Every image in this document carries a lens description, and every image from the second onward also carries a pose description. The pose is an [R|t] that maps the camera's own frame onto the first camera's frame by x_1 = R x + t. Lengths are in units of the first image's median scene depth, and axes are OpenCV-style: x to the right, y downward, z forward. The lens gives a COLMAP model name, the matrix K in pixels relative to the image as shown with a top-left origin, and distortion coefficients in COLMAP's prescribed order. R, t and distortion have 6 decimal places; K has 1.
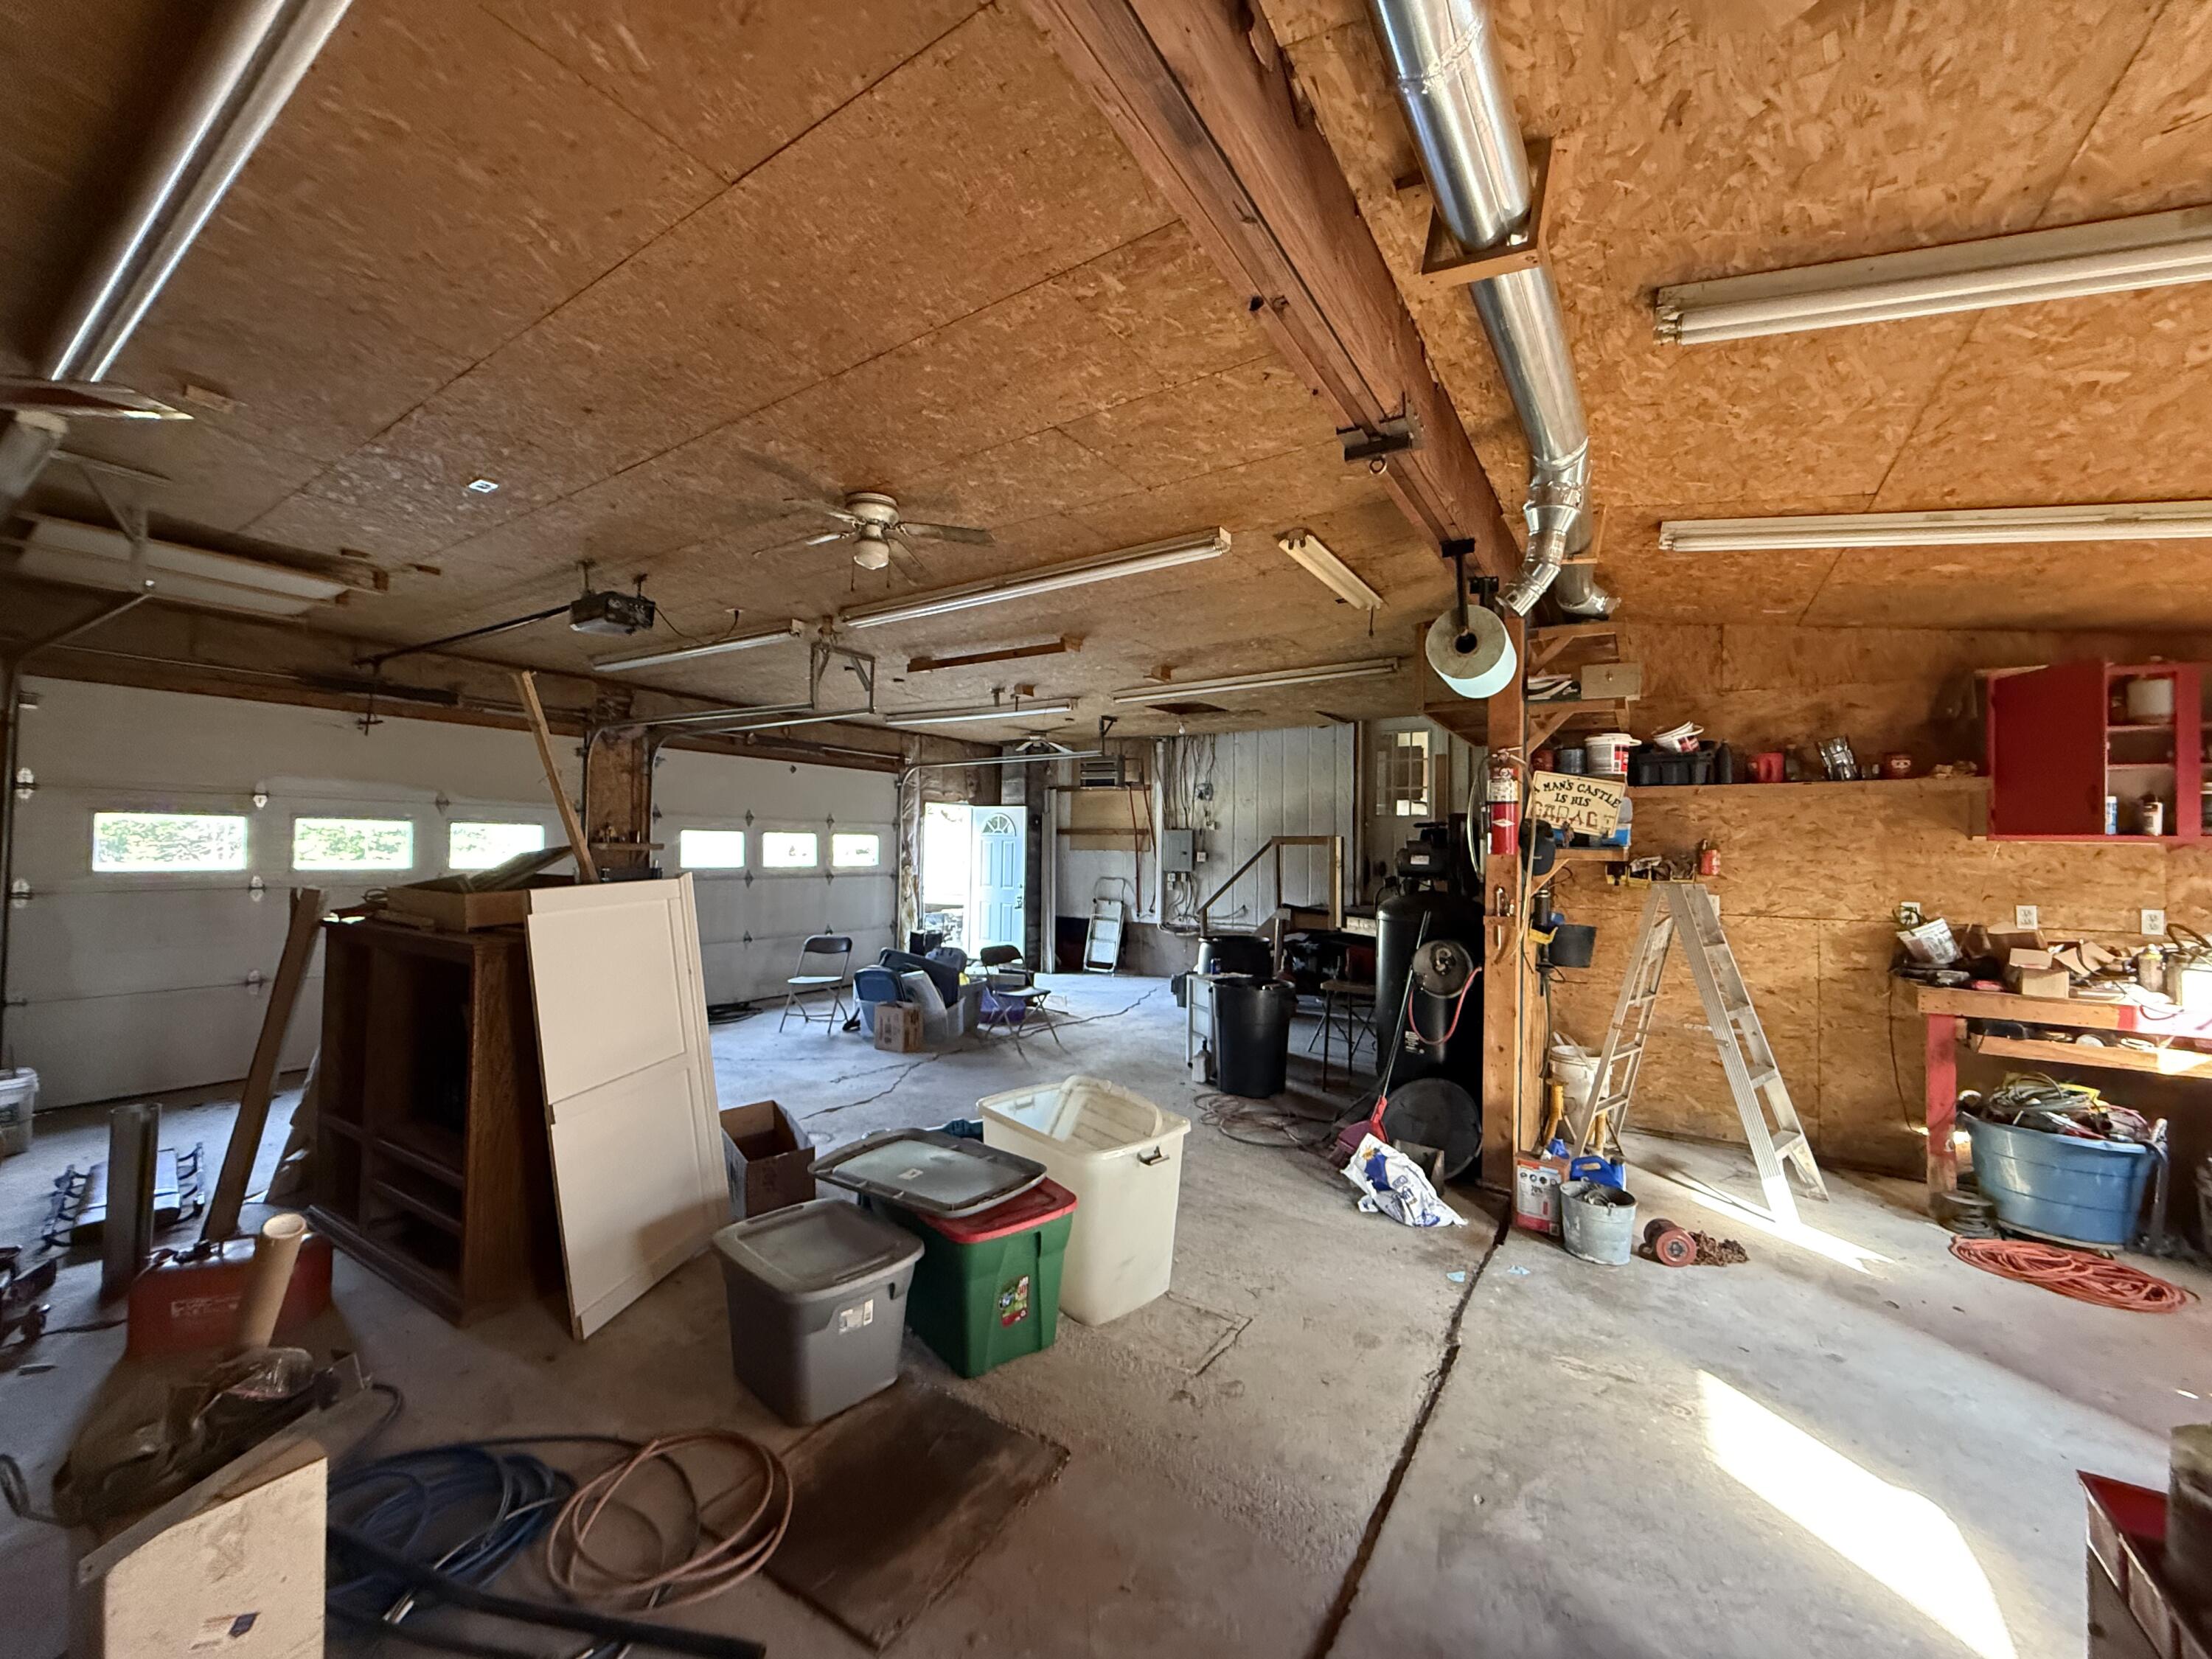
lens RADIAL K [[906.9, 0, 1106.1], [0, 906.9, 824.3], [0, 0, 1]] dist [0.010563, -0.001881]
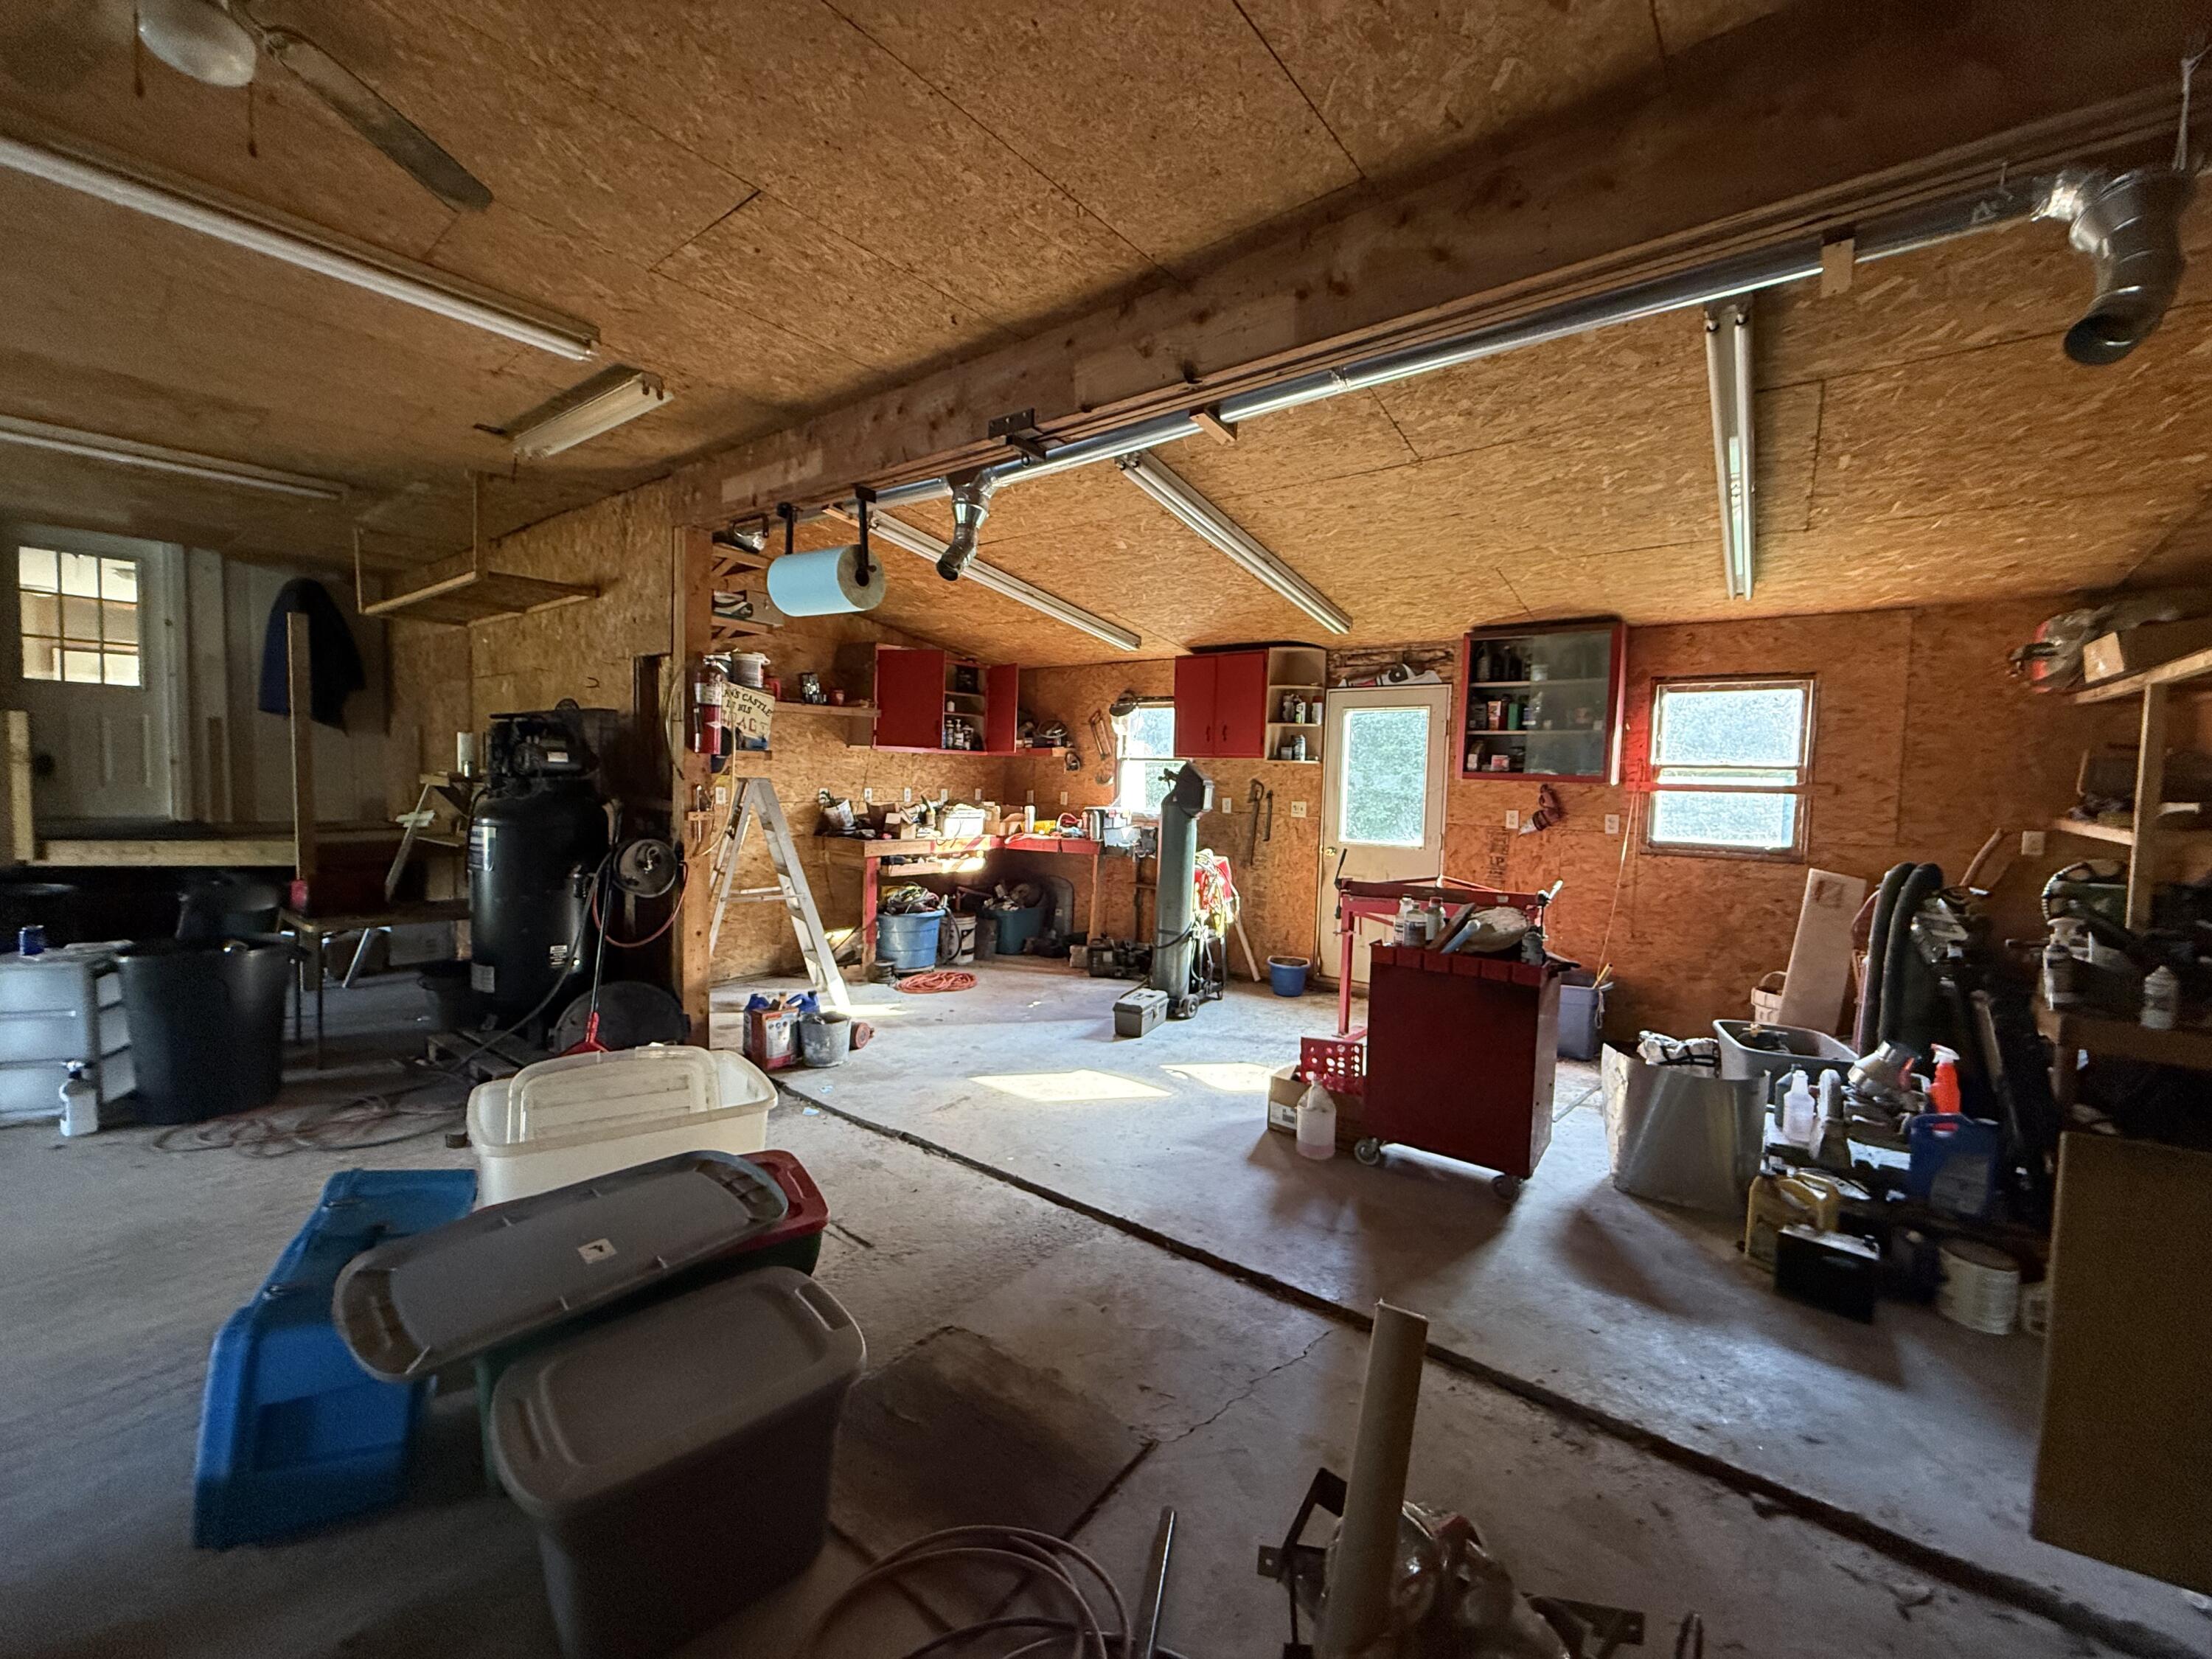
lens RADIAL K [[906.9, 0, 1101.9], [0, 906.9, 834.3], [0, 0, 1]] dist [0.010563, -0.001881]
pose [[0.065877, -0.079043, 0.994692, -0.648288], [-0.052409, 0.995207, 0.082555, 0.014949], [-0.996450, -0.057569, 0.061419, 0.495557]]
